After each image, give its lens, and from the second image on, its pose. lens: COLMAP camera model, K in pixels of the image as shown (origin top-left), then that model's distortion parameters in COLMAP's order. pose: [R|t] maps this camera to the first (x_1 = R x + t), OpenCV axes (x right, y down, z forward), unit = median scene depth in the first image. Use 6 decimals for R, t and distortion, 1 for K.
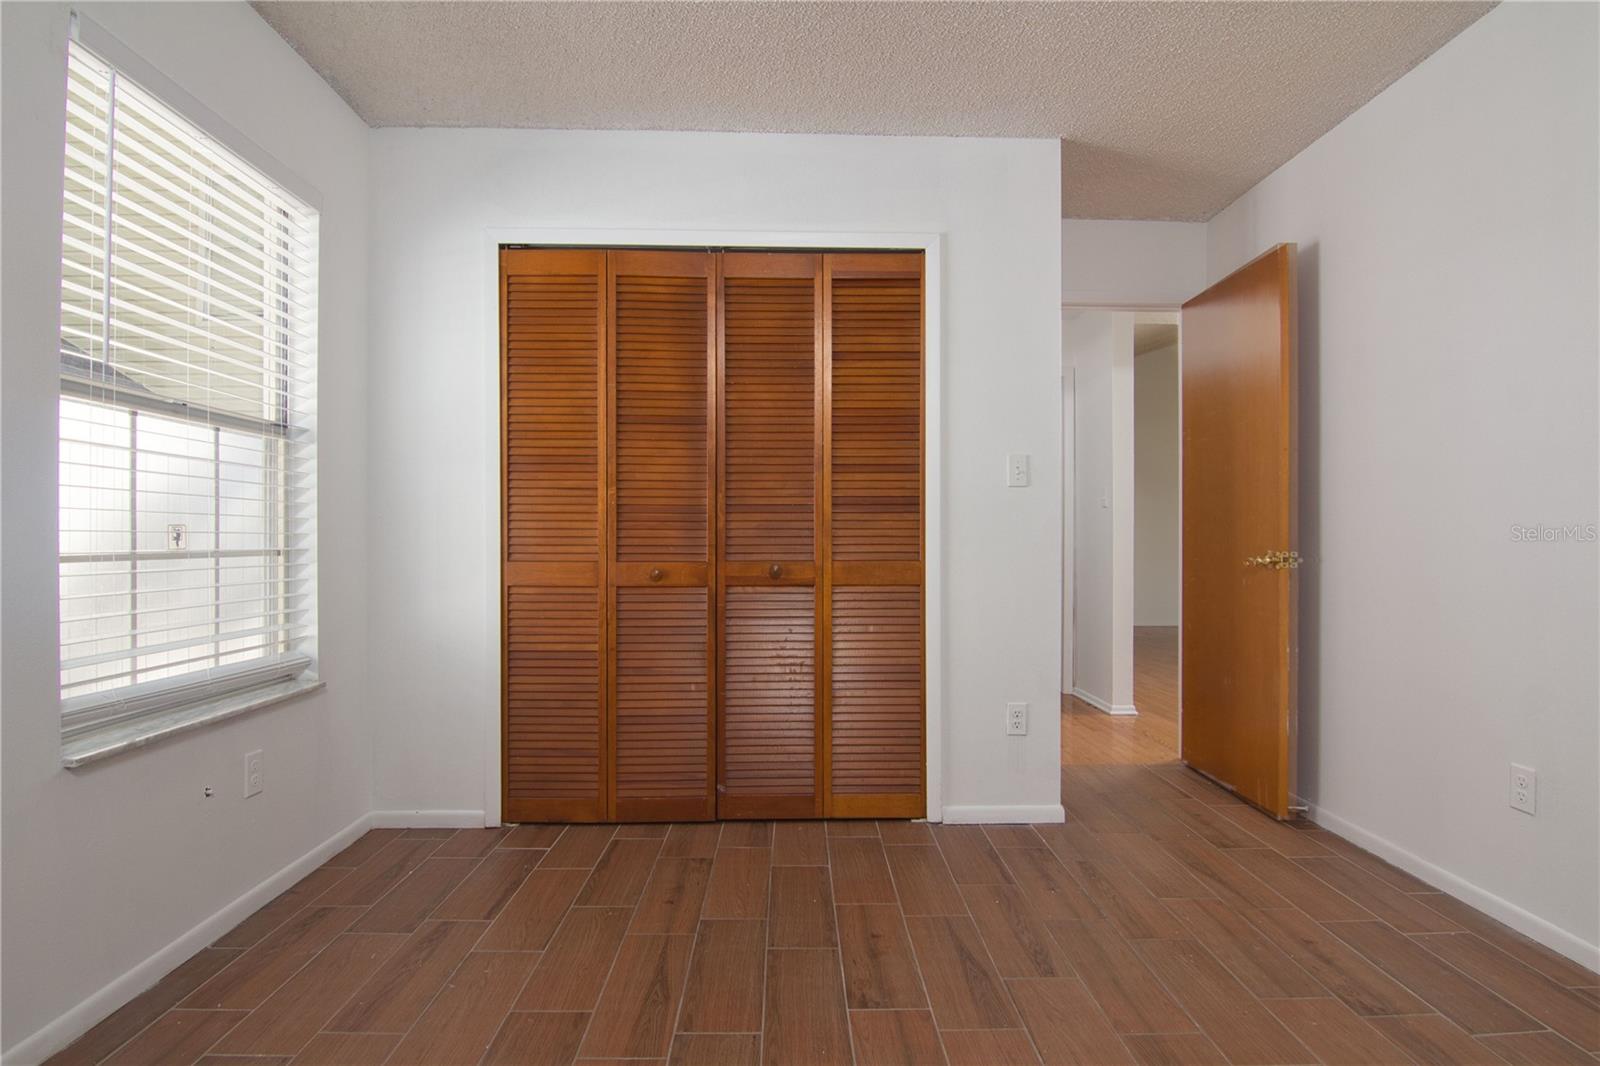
lens RADIAL K [[811.6, 0, 800.0], [0, 811.6, 533.0], [0, 0, 1]] dist [-0.002908, -0.013149]
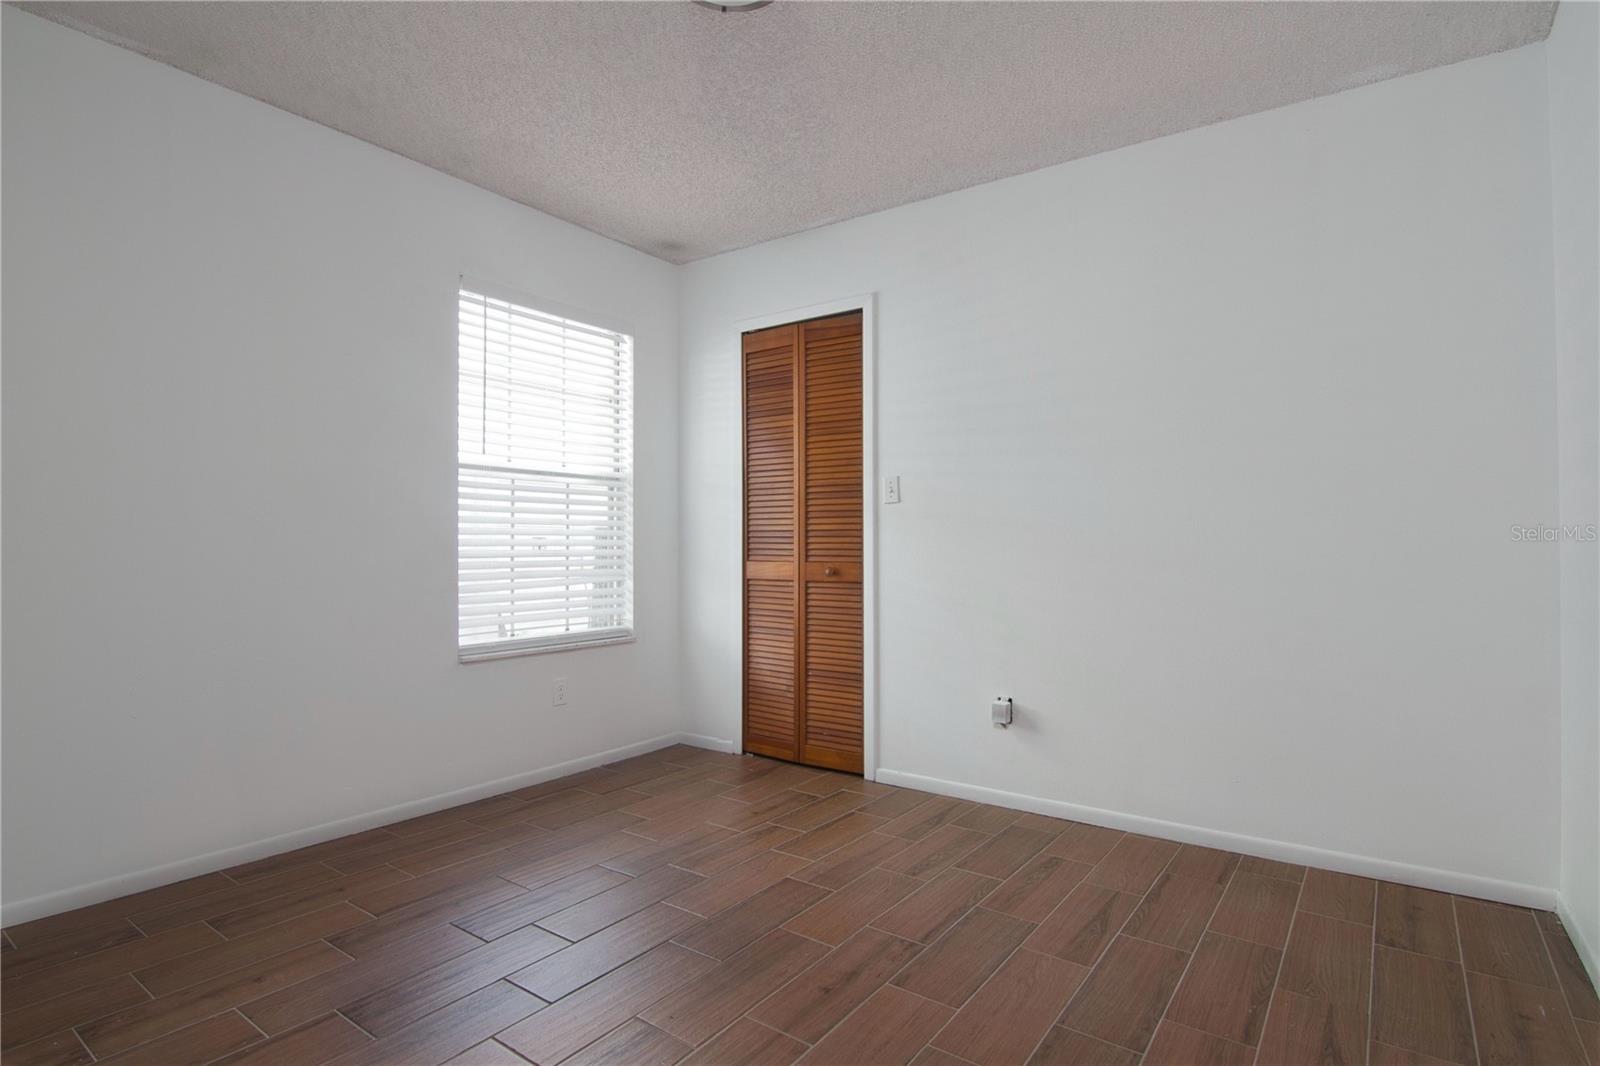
lens RADIAL K [[811.6, 0, 800.0], [0, 811.6, 533.0], [0, 0, 1]] dist [-0.002908, -0.013149]
pose [[0.774561, -0.011955, -0.632386, 0.639649], [0.007361, 0.999924, -0.009887, 0.000112], [0.632456, 0.003003, 0.774590, -0.006081]]
